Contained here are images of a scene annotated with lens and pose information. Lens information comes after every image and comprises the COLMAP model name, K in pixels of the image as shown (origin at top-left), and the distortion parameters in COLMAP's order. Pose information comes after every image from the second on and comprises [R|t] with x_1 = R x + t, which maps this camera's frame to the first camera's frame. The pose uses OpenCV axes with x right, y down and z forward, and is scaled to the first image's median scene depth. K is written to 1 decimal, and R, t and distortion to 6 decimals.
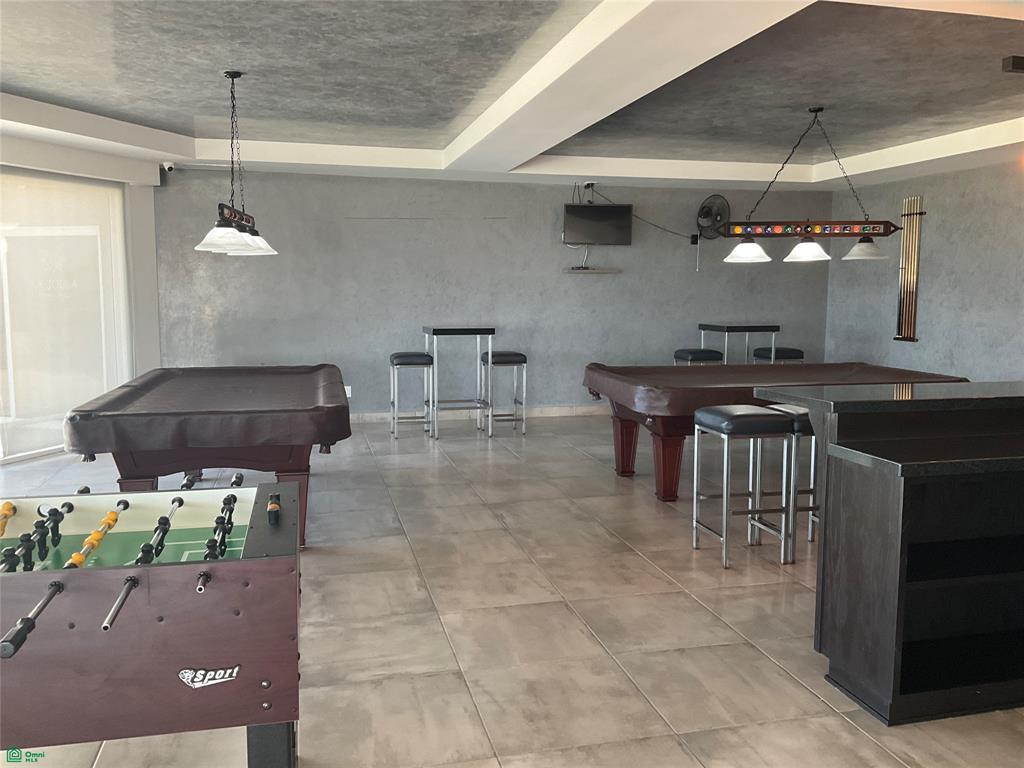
lens RADIAL K [[861.8, 0, 504.5], [0, 861.8, 387.3], [0, 0, 1]] dist [0.068271, -0.121293]
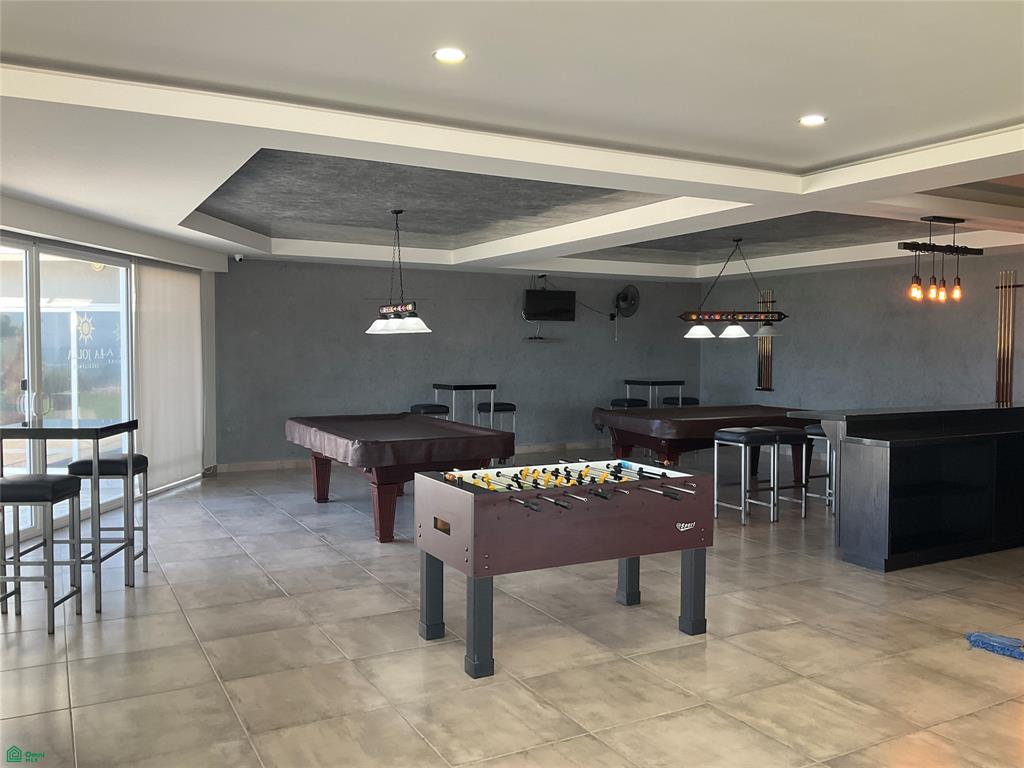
lens RADIAL K [[861.8, 0, 507.2], [0, 861.8, 379.3], [0, 0, 1]] dist [0.068271, -0.121293]
pose [[0.967931, -0.009715, 0.251028, -0.421005], [0.029205, 0.996828, -0.074032, 0.028055], [-0.249513, 0.078989, 0.965145, -0.358005]]
